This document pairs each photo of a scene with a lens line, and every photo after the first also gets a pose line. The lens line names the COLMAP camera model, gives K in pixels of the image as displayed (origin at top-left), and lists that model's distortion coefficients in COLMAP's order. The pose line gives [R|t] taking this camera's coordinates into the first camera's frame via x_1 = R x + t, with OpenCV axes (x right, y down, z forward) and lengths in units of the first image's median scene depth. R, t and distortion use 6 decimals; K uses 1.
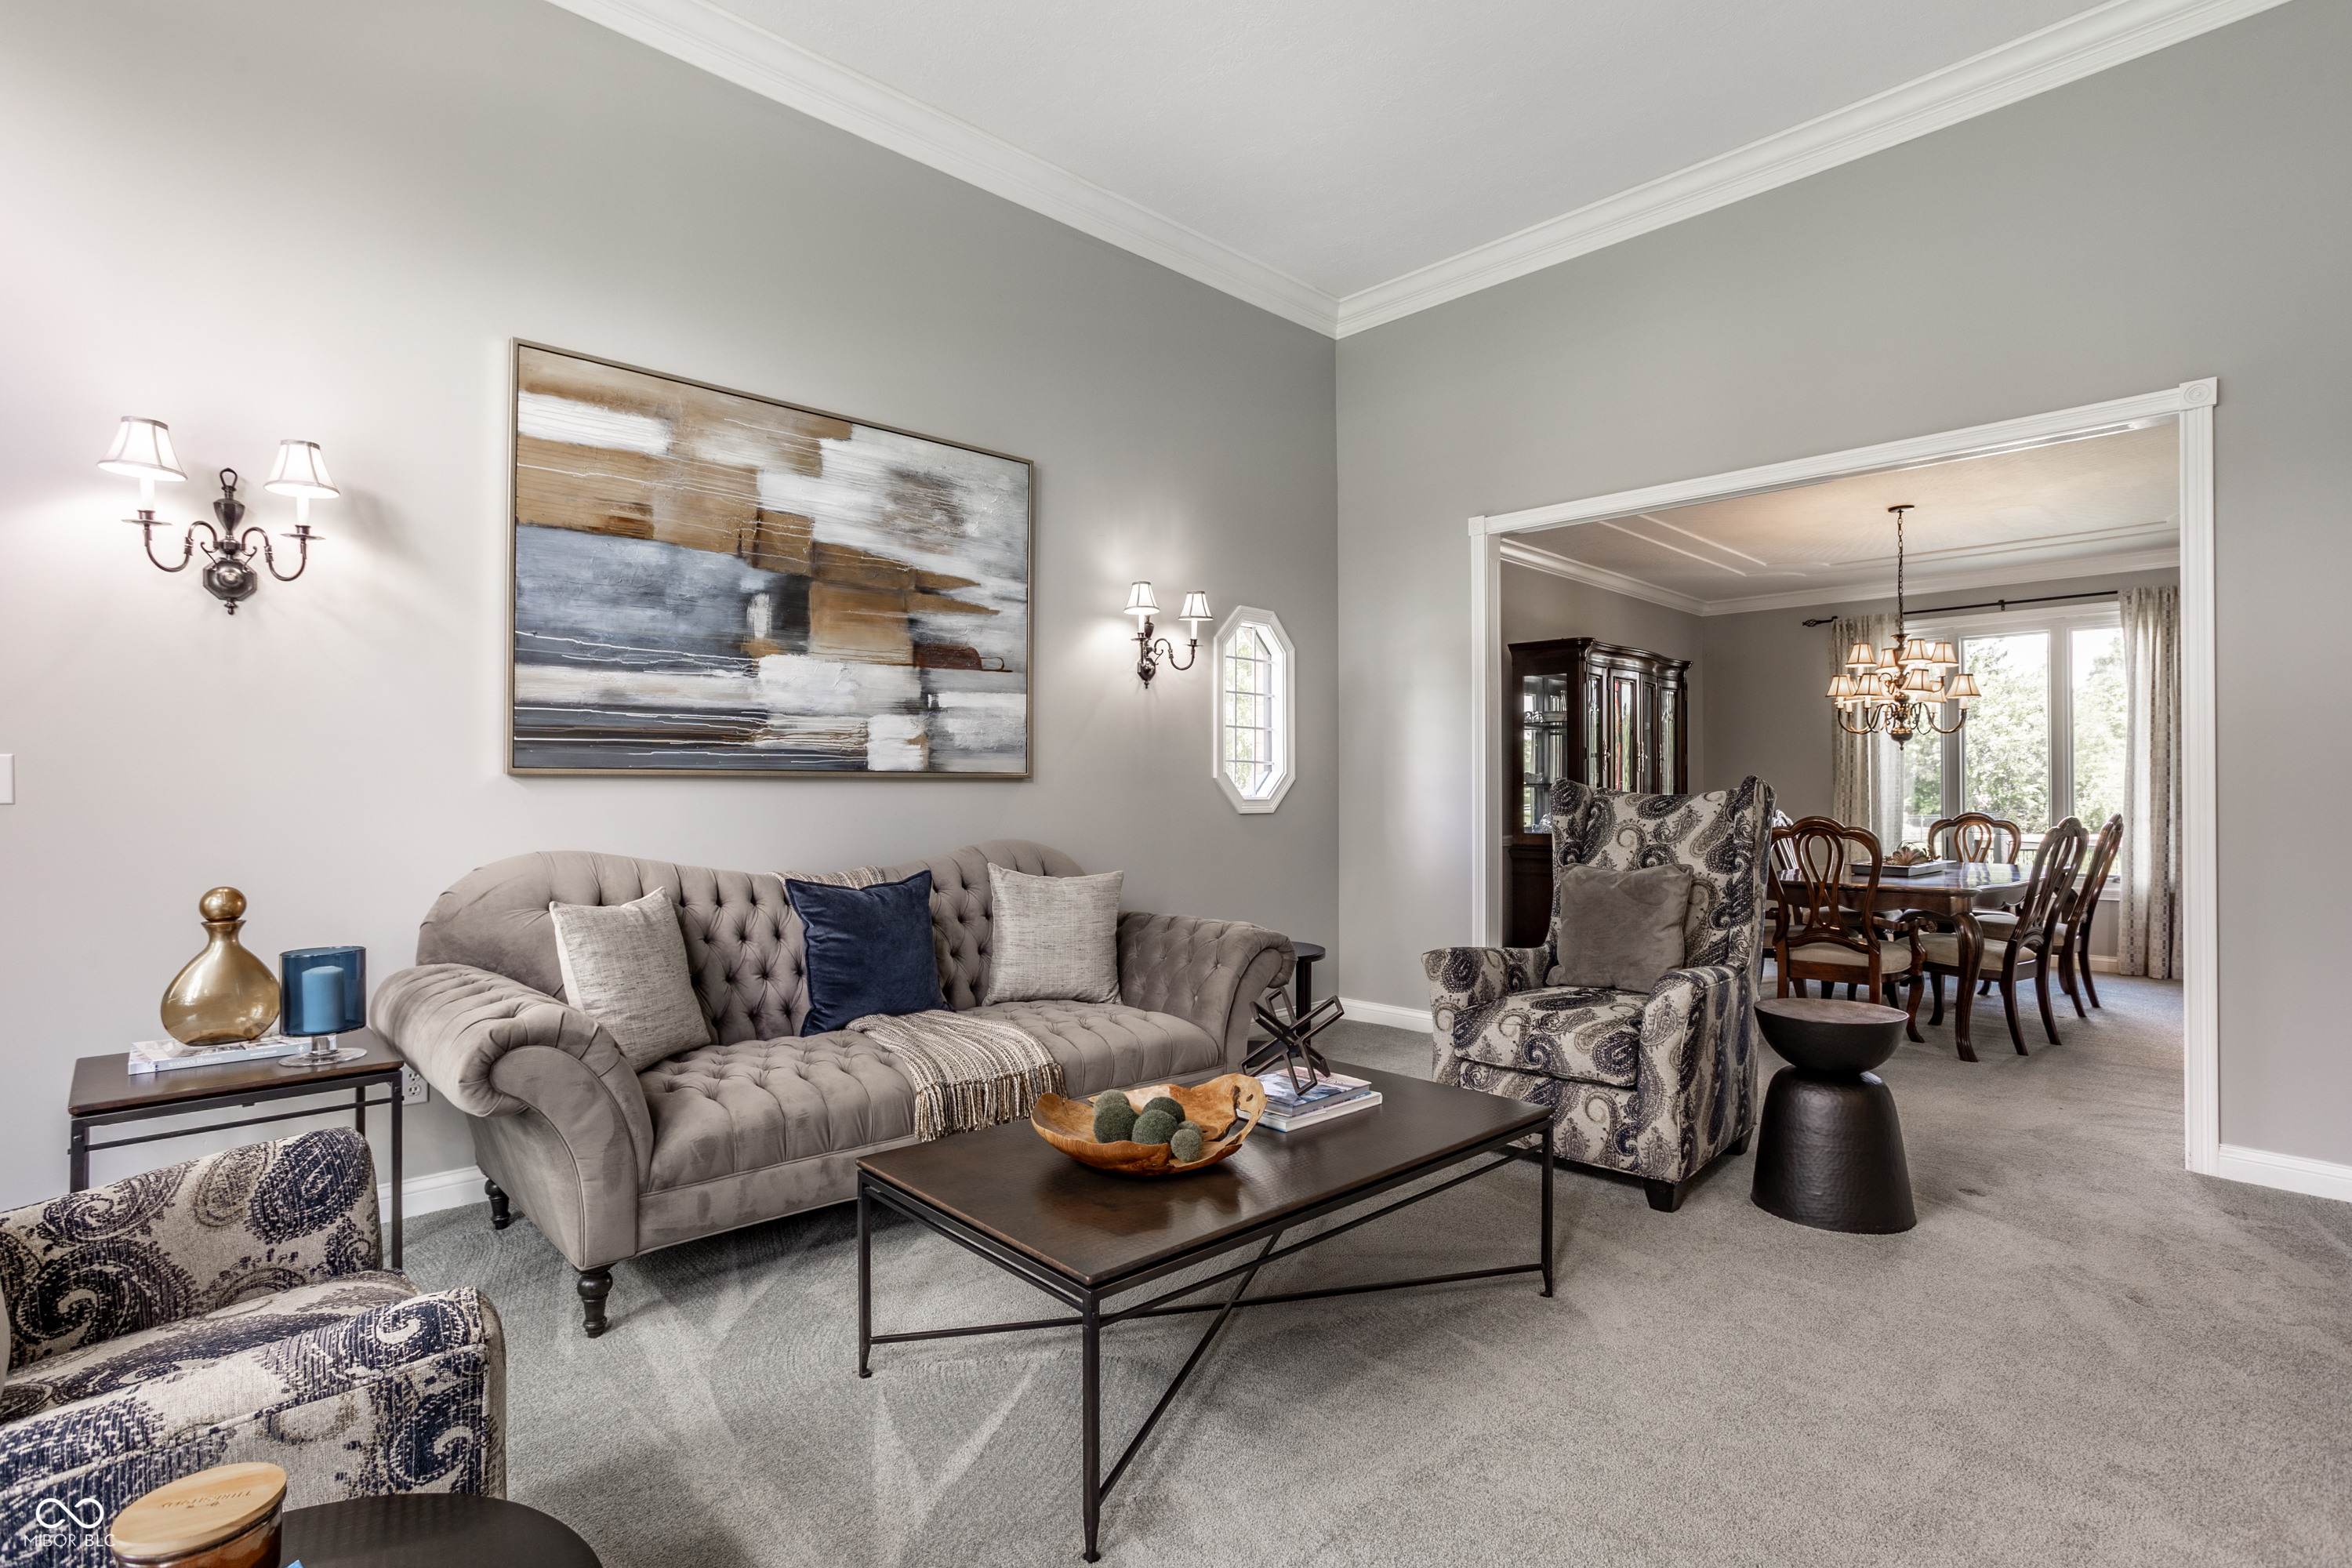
lens RADIAL K [[1144.6, 0, 1166.4], [0, 1144.6, 789.4], [0, 0, 1]] dist [-0.058289, 0.035648]
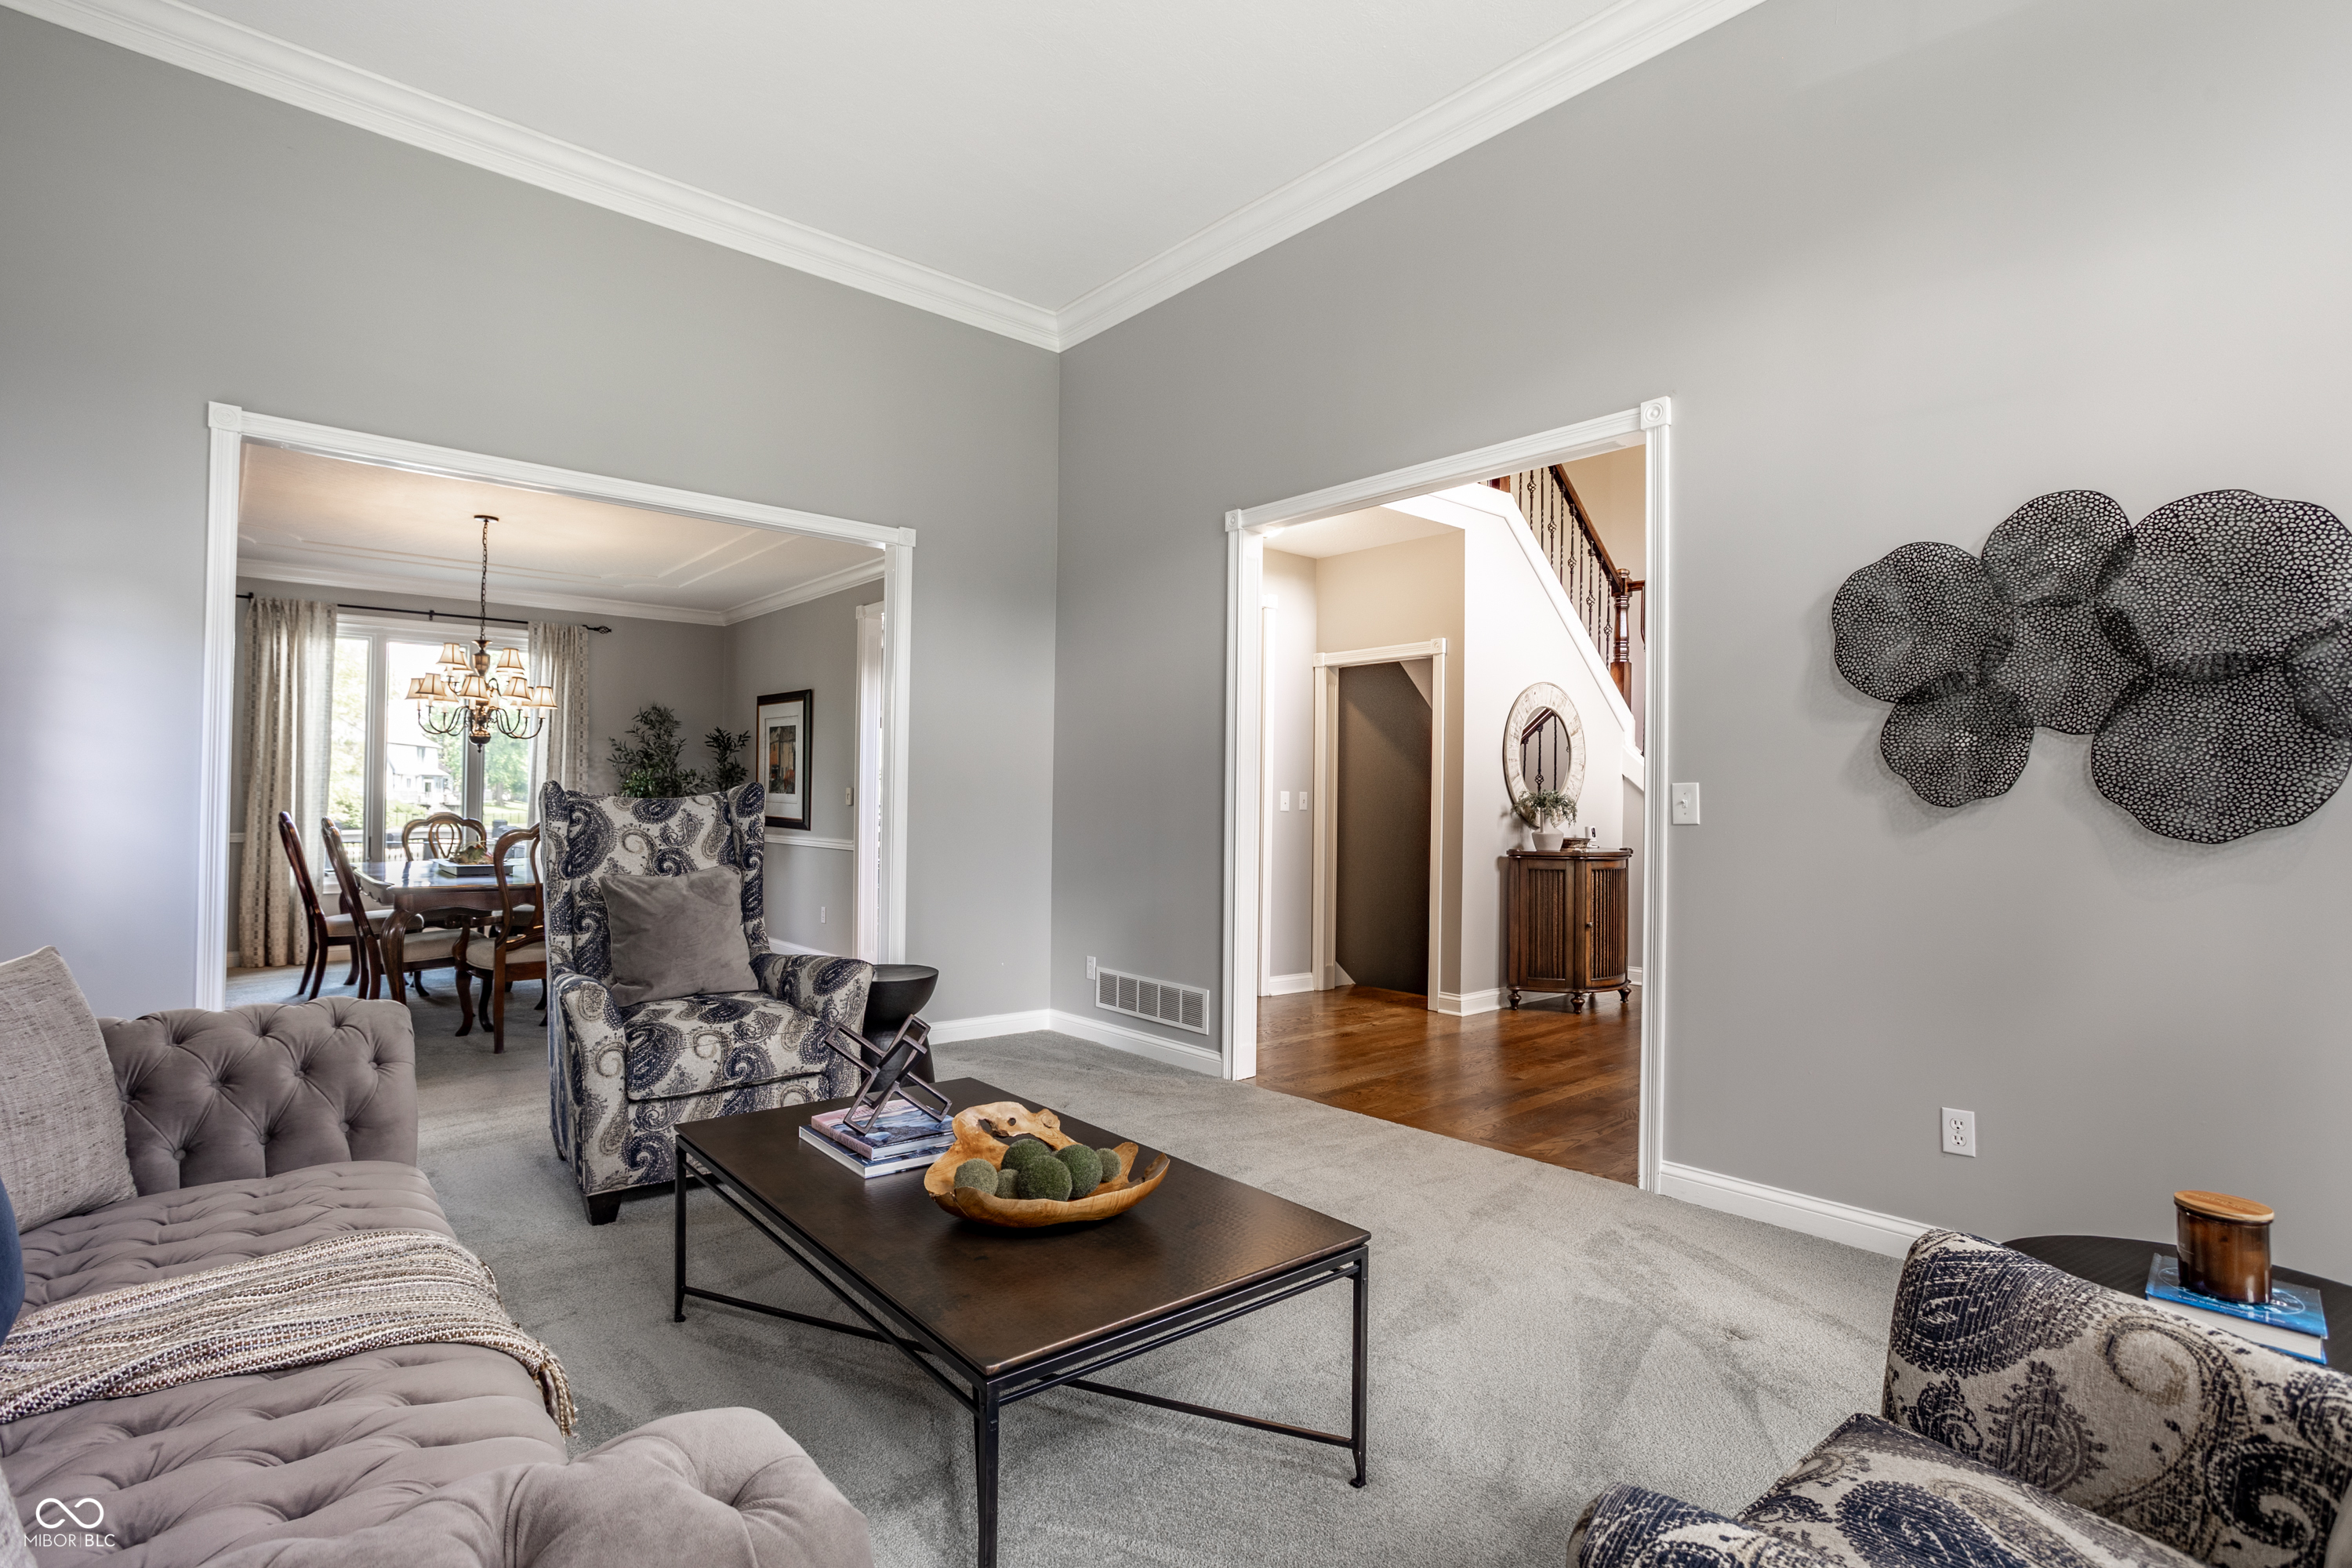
lens RADIAL K [[1144.6, 0, 1166.4], [0, 1144.6, 789.4], [0, 0, 1]] dist [-0.058289, 0.035648]
pose [[0.041244, 0.012996, 0.999065, -0.545175], [-0.016399, 0.999790, -0.012328, 0.001632], [-0.999015, -0.015875, 0.041449, 0.518610]]
